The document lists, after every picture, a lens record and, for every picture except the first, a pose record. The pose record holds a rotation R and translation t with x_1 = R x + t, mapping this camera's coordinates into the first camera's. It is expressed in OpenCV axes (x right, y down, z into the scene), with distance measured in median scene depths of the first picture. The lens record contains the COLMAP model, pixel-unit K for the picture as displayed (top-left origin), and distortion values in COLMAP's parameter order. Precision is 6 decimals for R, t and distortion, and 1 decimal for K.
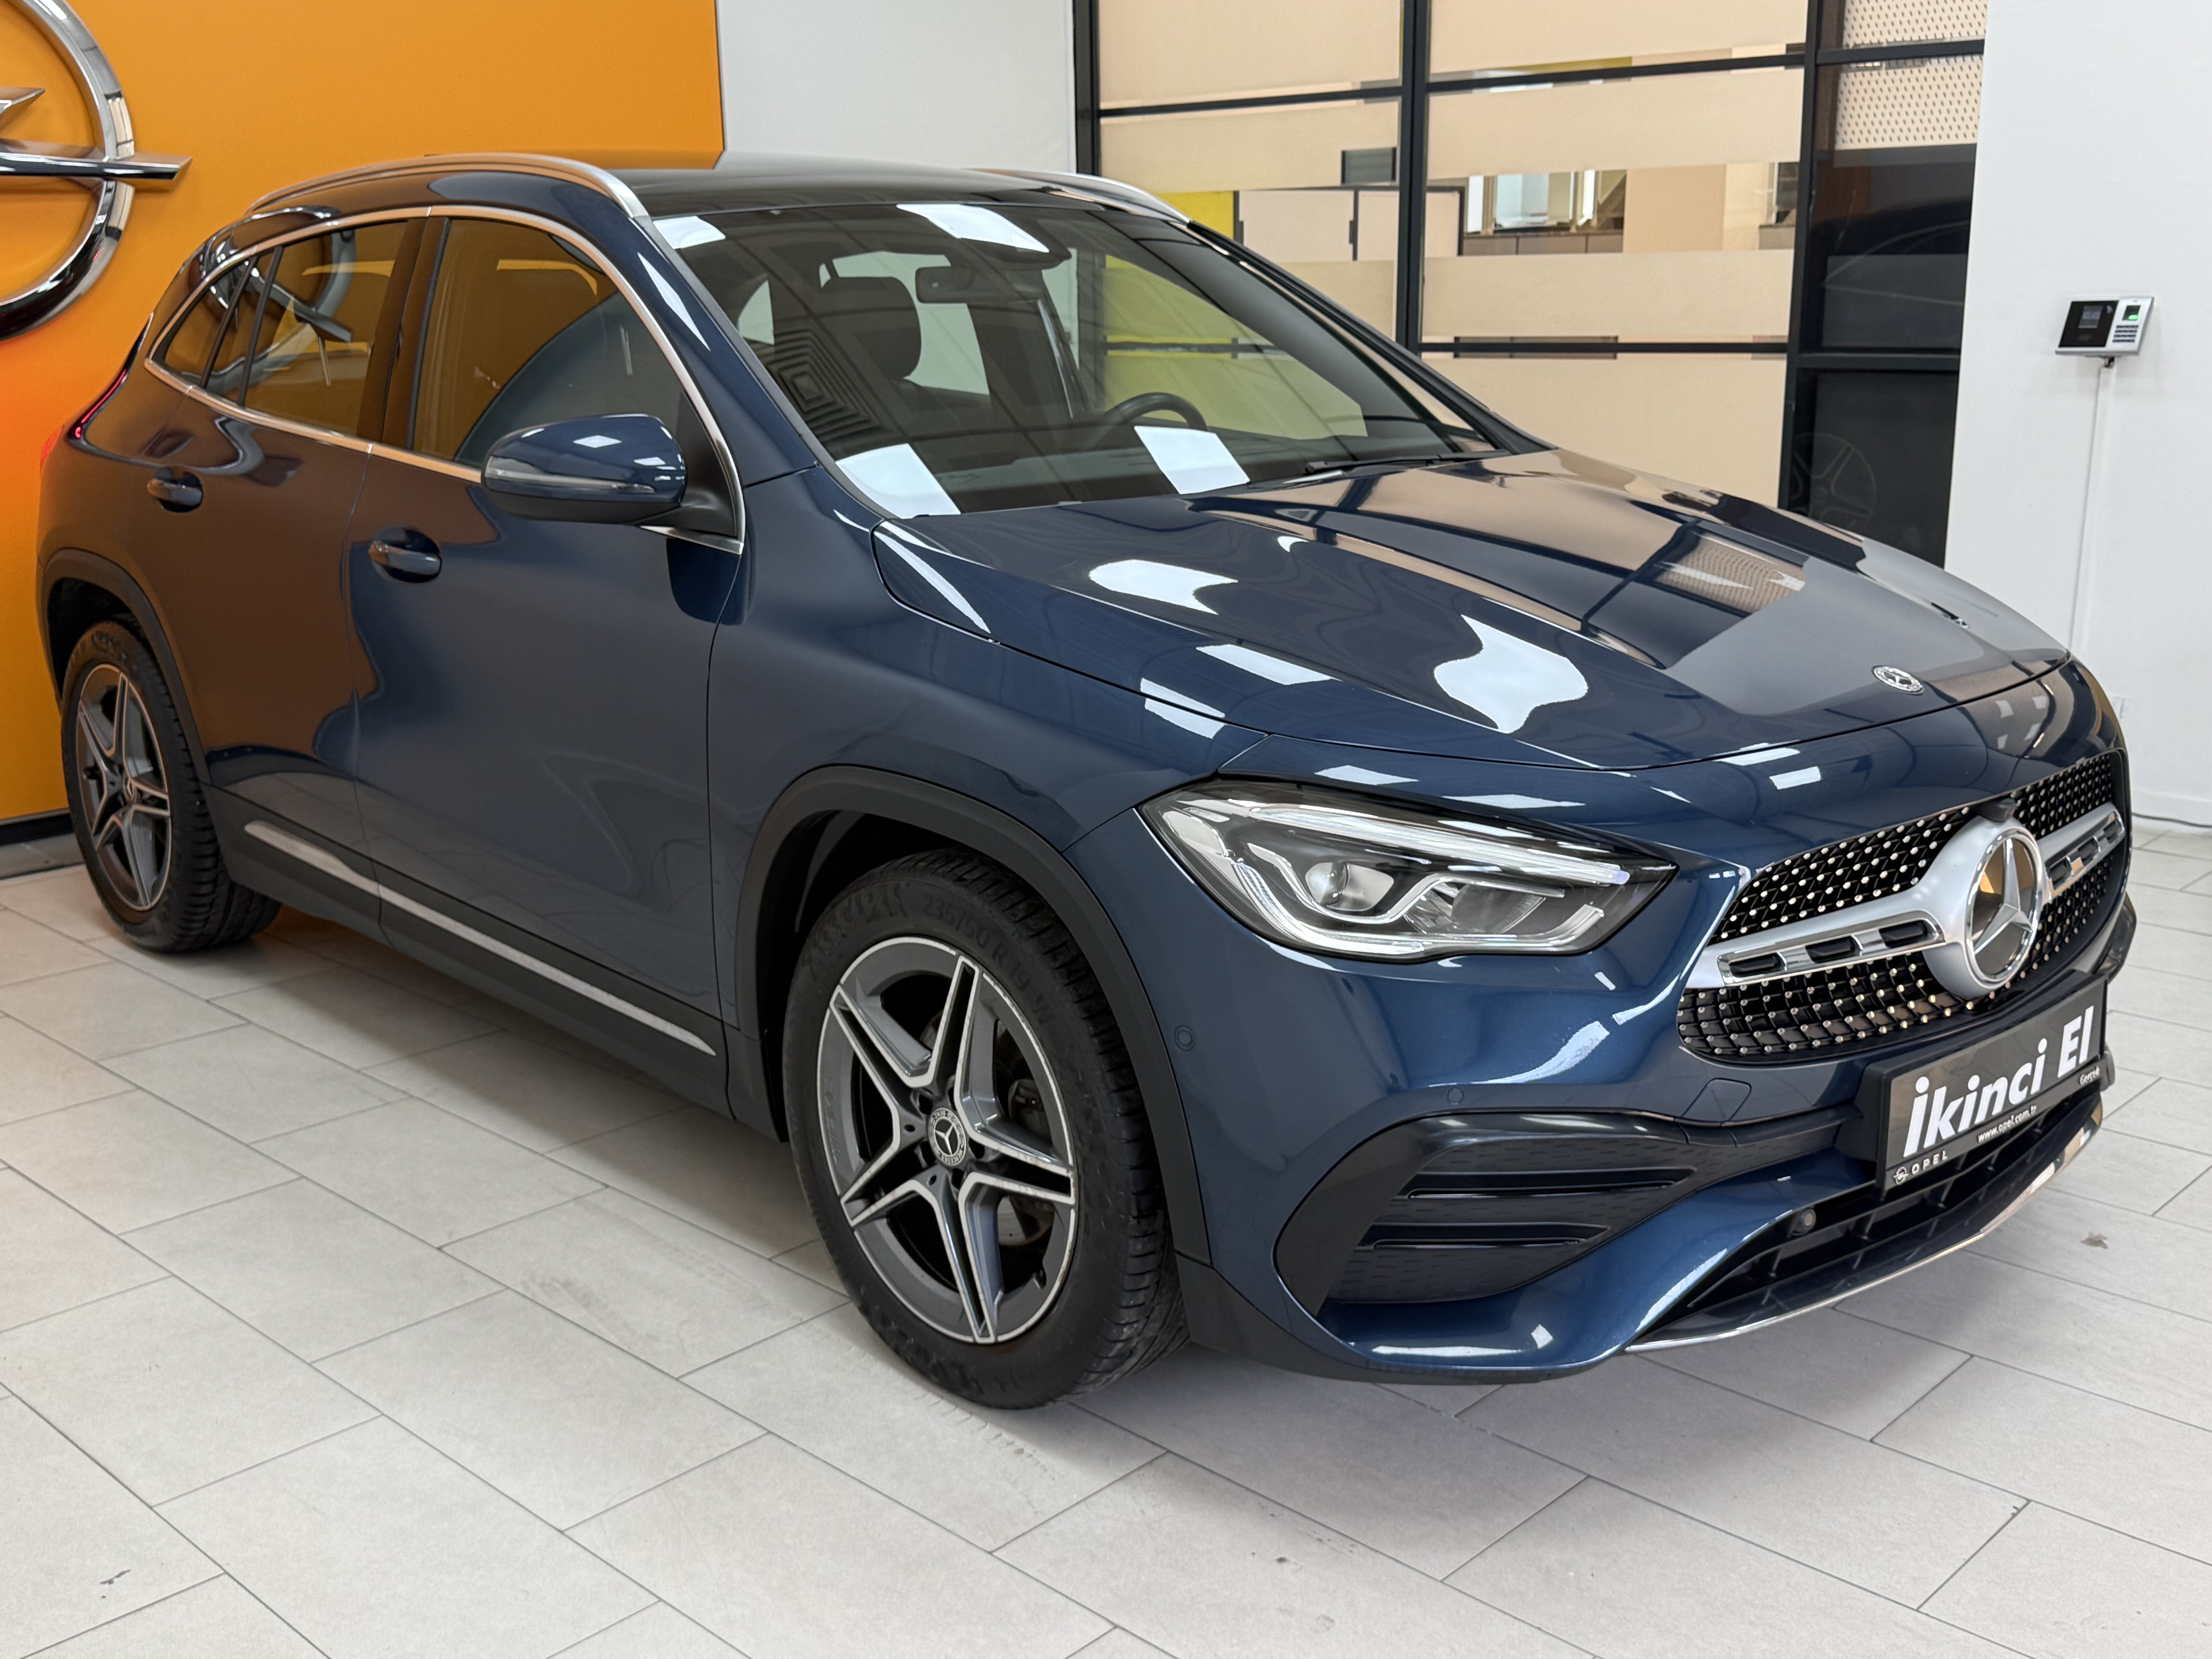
lens RADIAL K [[2264.6, 0, 1111.6], [0, 2264.6, 772.9], [0, 0, 1]] dist [0.018760, 0.000000]
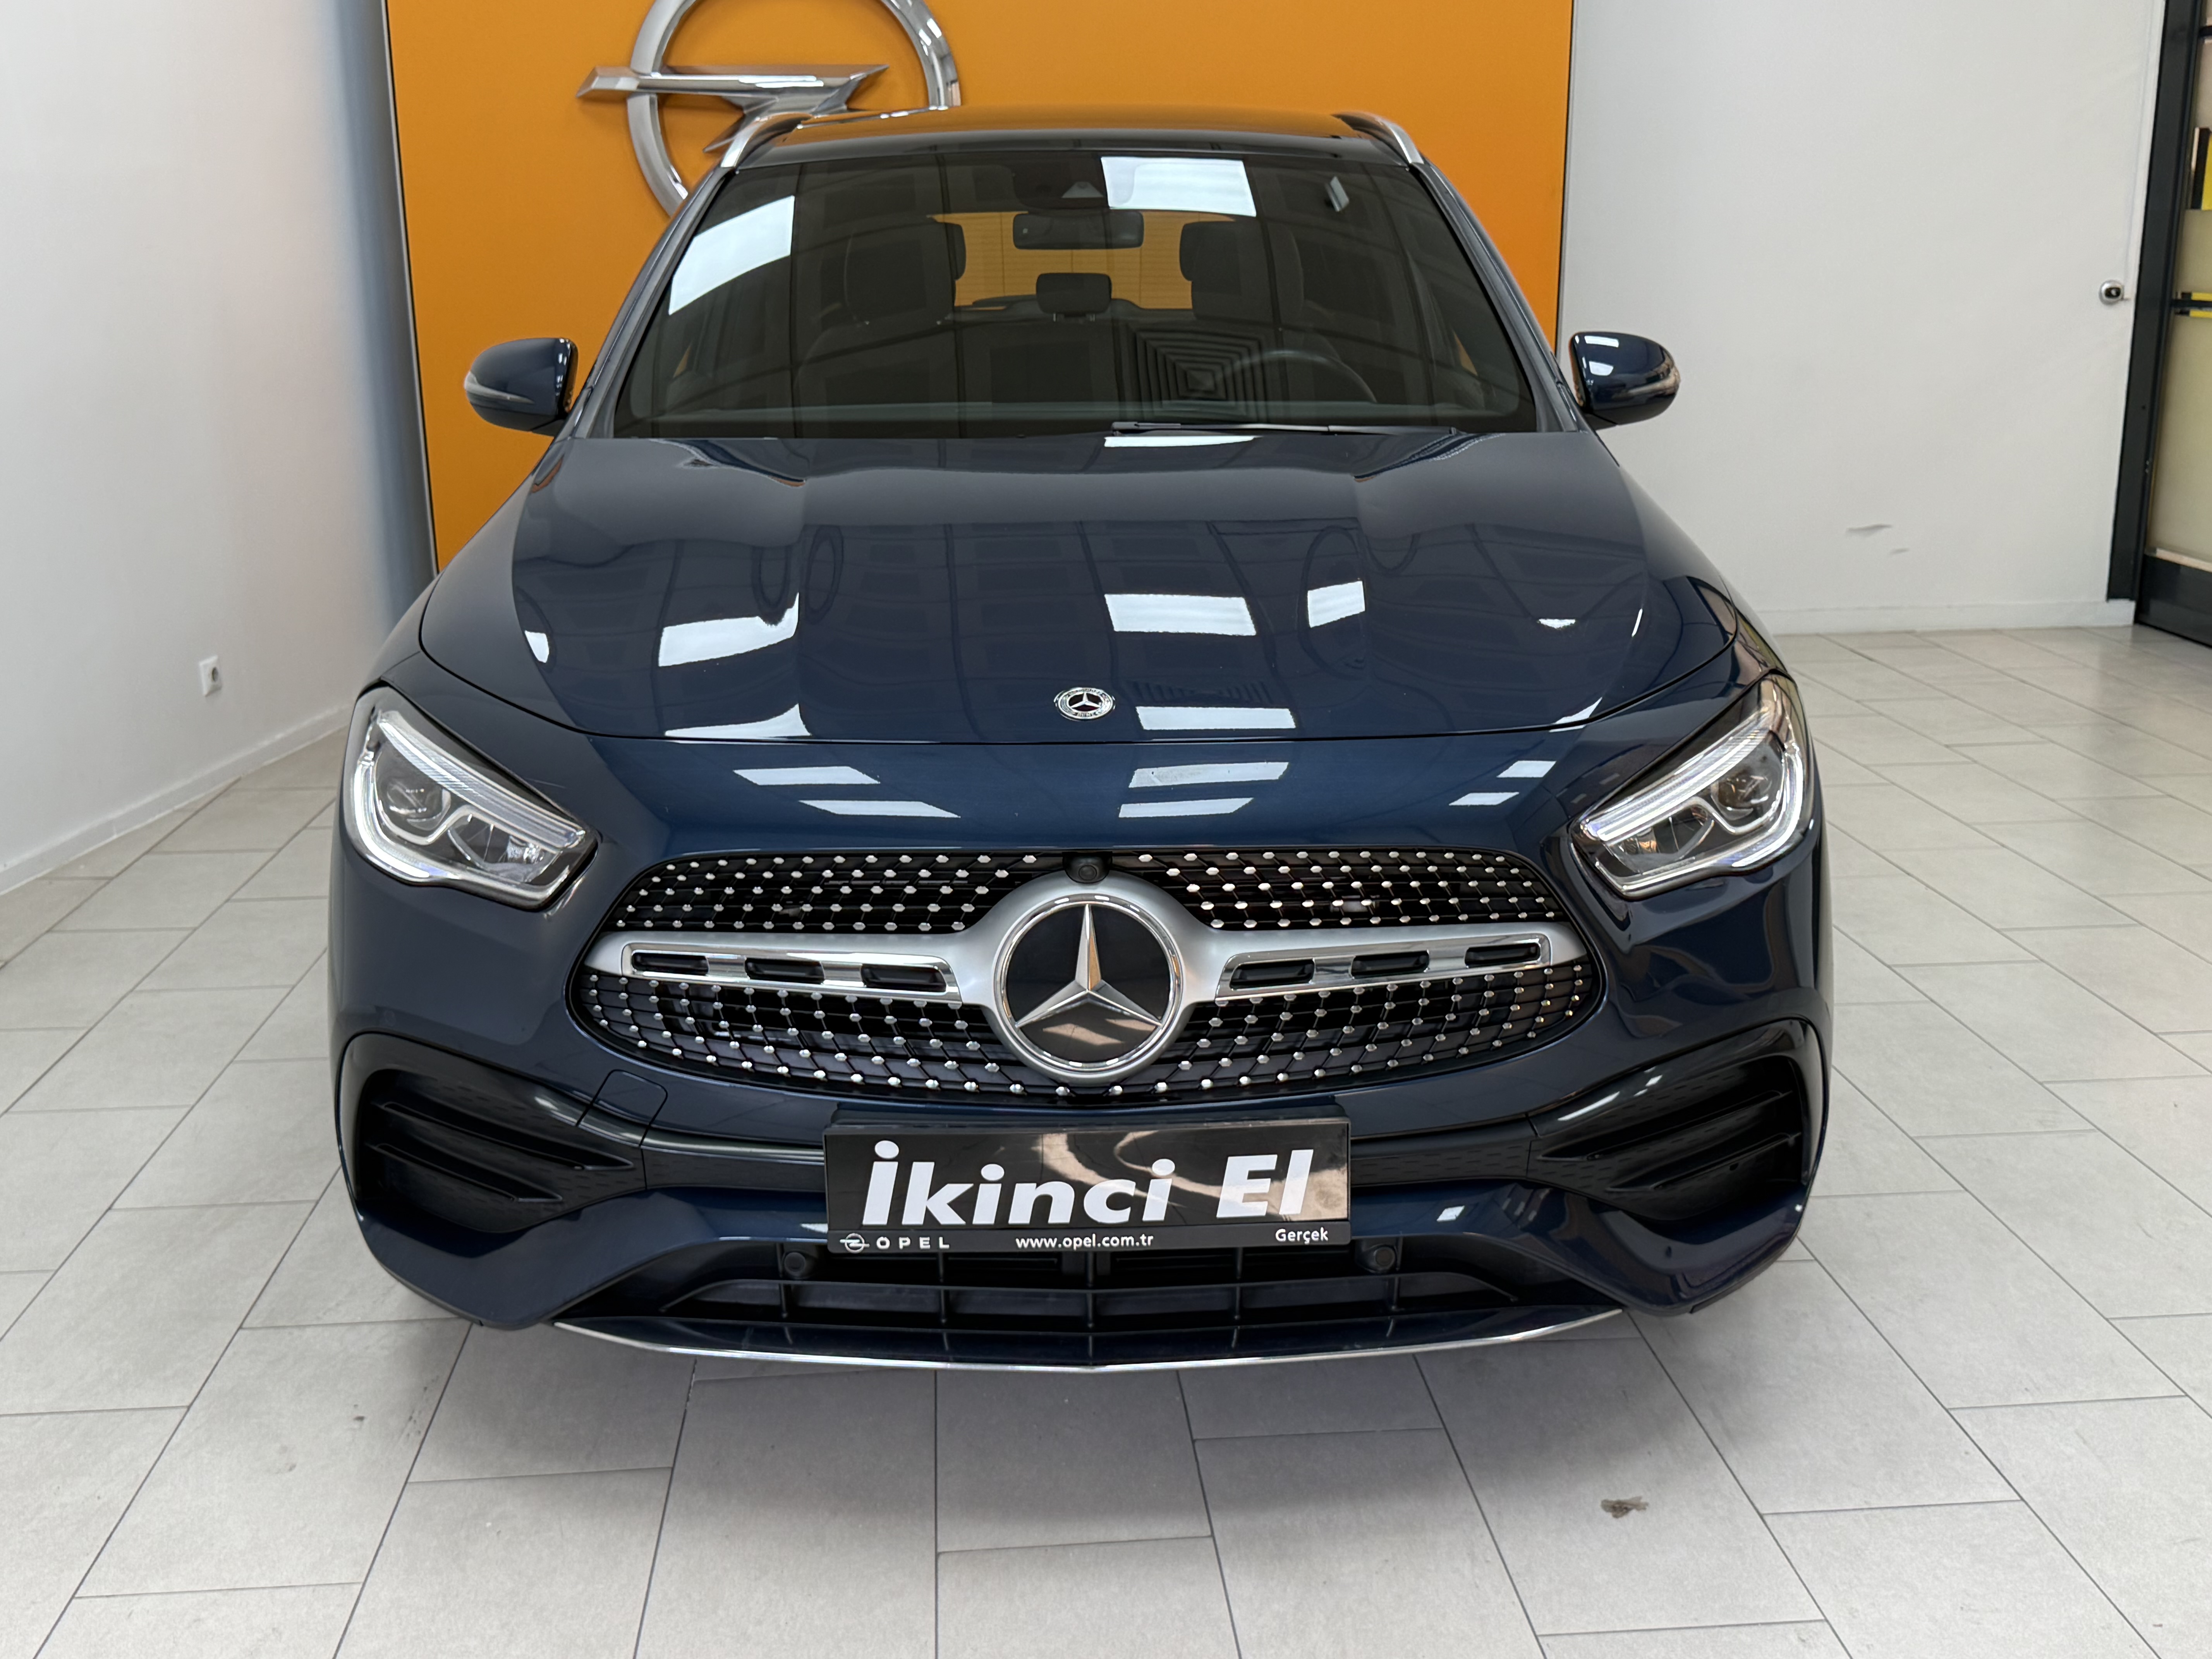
lens RADIAL K [[2264.6, 0, 1118.6], [0, 2264.6, 881.8], [0, 0, 1]] dist [0.018760, 0.000000]
pose [[0.754599, 0.192968, -0.627171, 0.945517], [-0.156148, 0.981133, 0.114001, -0.079248], [0.637337, 0.011906, 0.770493, 0.368899]]
